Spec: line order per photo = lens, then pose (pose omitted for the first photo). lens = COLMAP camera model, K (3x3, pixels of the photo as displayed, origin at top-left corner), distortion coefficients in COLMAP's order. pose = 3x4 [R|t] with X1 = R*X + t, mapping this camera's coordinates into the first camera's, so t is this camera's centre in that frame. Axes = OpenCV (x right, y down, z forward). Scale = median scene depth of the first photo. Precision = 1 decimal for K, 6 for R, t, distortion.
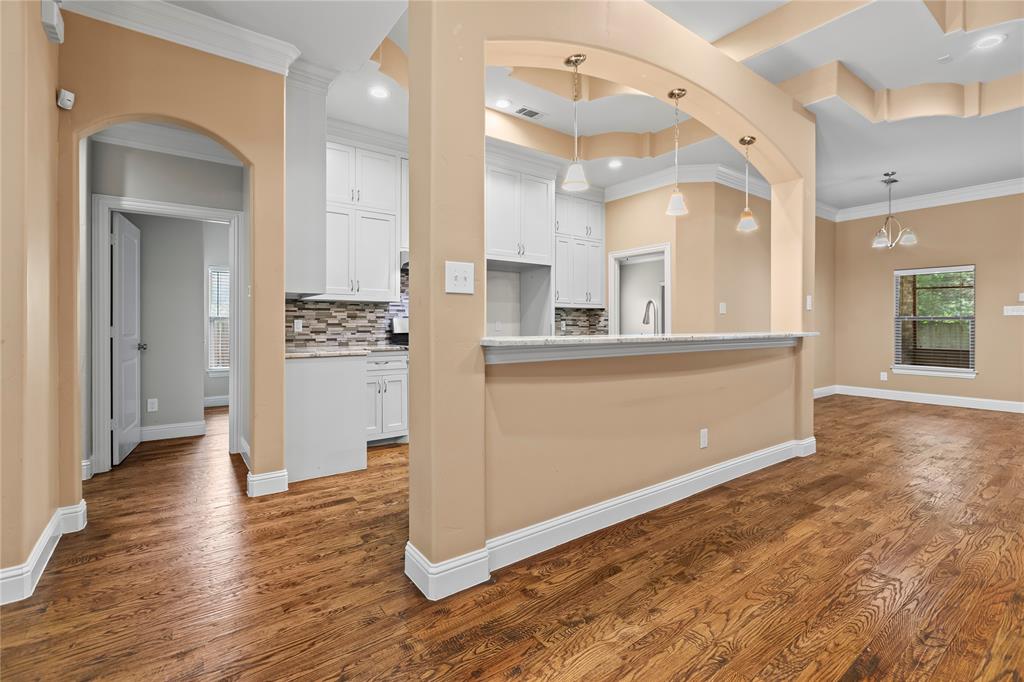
lens RADIAL K [[459.5, 0, 512.5], [0, 459.5, 324.8], [0, 0, 1]] dist [0.002096, -0.000210]
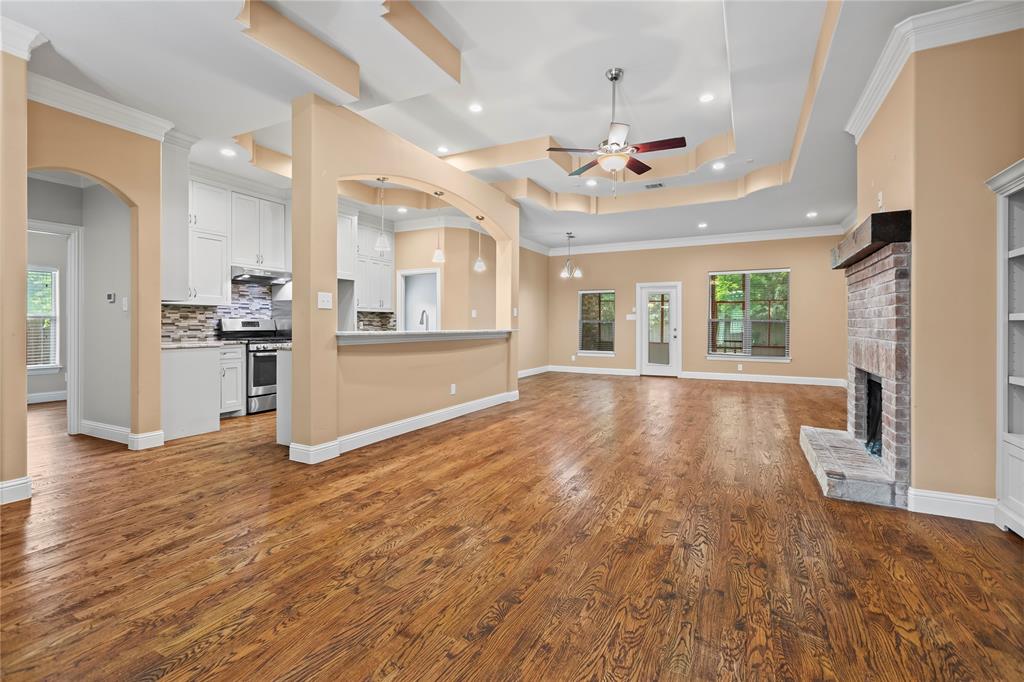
lens RADIAL K [[459.5, 0, 511.1], [0, 459.5, 323.6], [0, 0, 1]] dist [0.002096, -0.000210]
pose [[0.896248, 0.003776, 0.443537, -0.131759], [-0.003433, 0.999993, -0.001576, -0.002719], [-0.443540, -0.000110, 0.896255, -0.532435]]
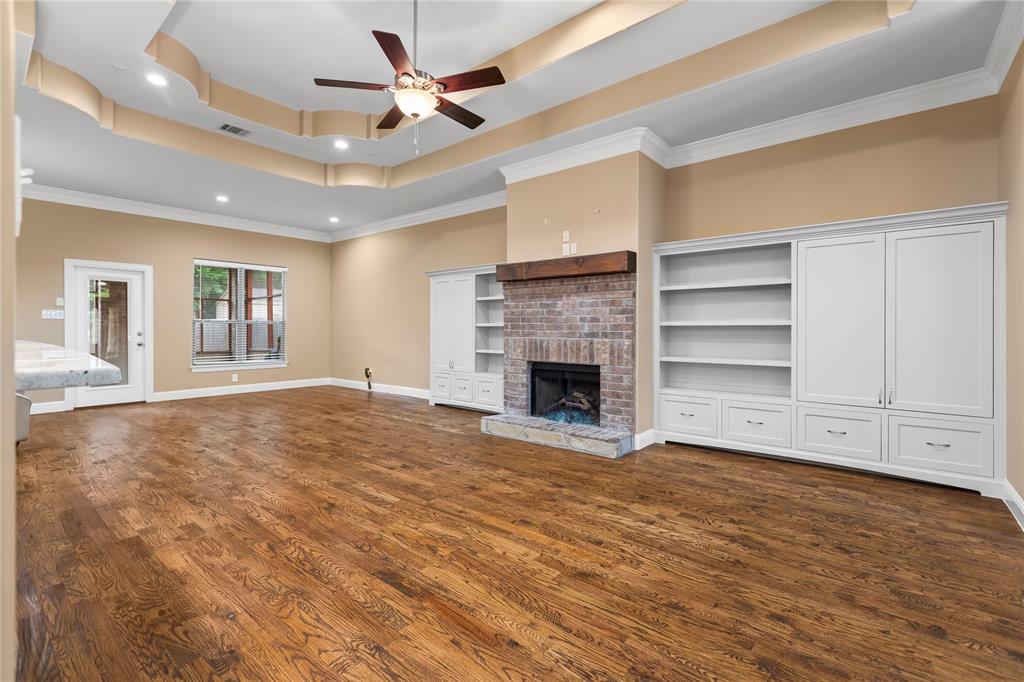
lens RADIAL K [[459.5, 0, 508.0], [0, 459.5, 331.6], [0, 0, 1]] dist [0.002096, -0.000210]
pose [[-0.235982, -0.007264, 0.971730, -0.239054], [-0.002824, 0.999973, 0.006789, -0.002279], [-0.971753, -0.001142, -0.235996, 0.360738]]
